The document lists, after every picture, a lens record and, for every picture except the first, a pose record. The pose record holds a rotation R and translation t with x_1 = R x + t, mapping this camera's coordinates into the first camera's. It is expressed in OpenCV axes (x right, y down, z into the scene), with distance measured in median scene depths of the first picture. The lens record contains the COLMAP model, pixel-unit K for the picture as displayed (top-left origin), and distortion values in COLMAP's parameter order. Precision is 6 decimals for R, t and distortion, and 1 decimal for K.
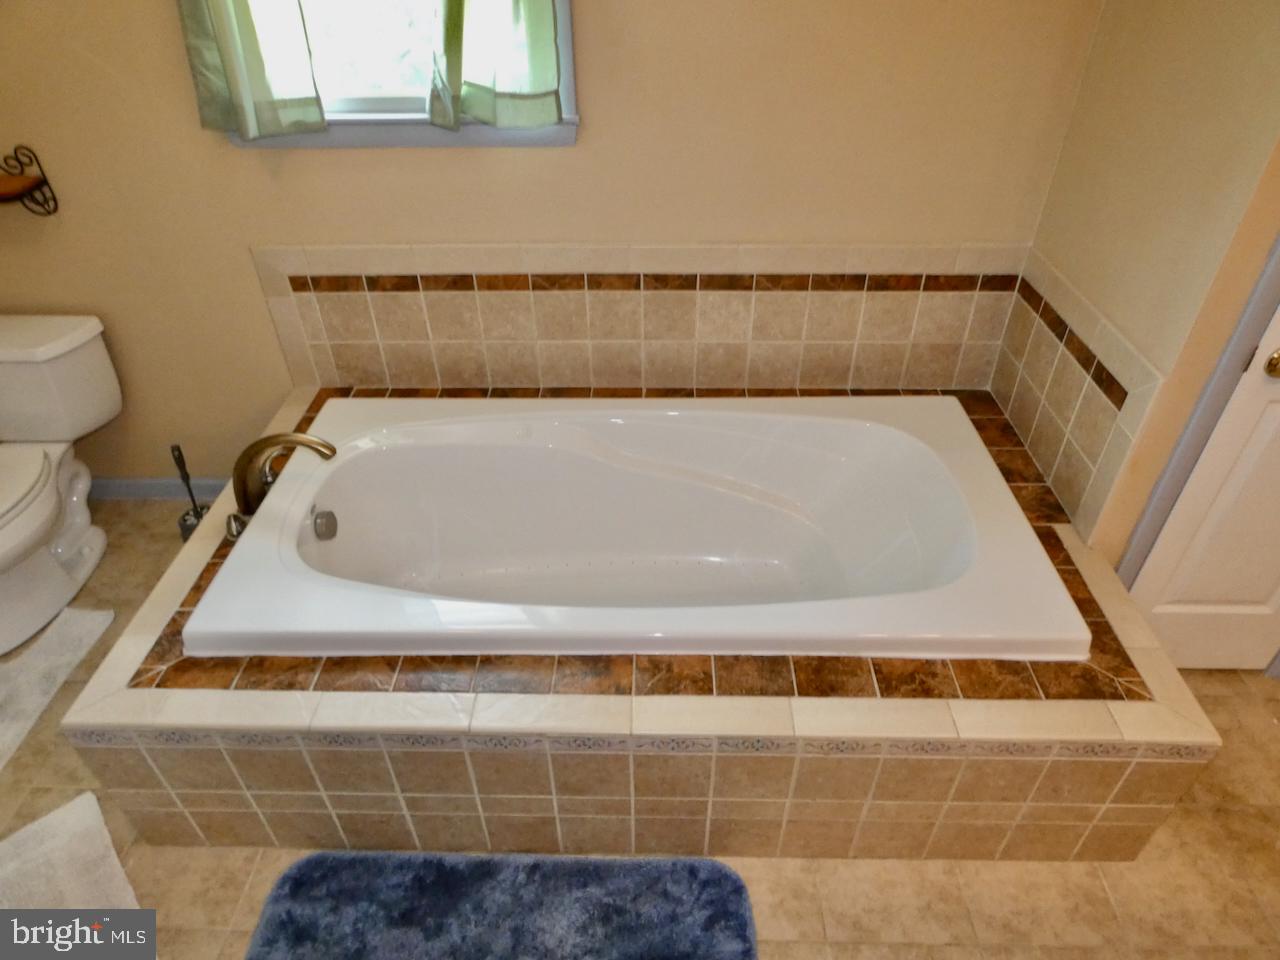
lens RADIAL K [[758.5, 0, 639.5], [0, 758.5, 475.5], [0, 0, 1]] dist [-0.013359, 0.001975]
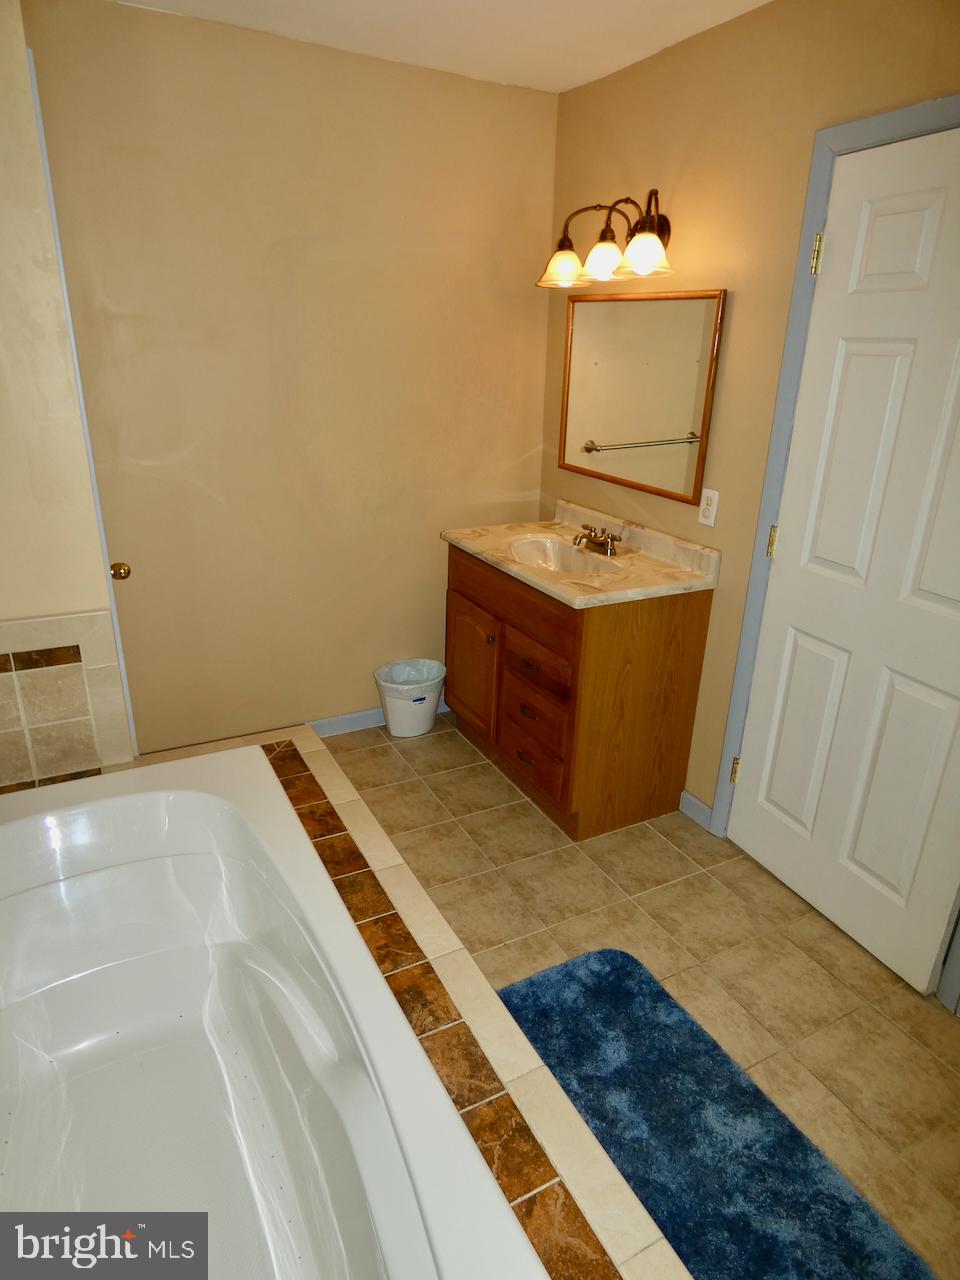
lens RADIAL K [[758.5, 0, 480.0], [0, 758.5, 640.0], [0, 0, 1]] dist [-0.013359, 0.001975]
pose [[-0.488221, -0.323610, 0.810504, -0.719384], [0.507683, 0.650087, 0.565372, -0.524088], [-0.709858, 0.687505, -0.153095, 0.795061]]
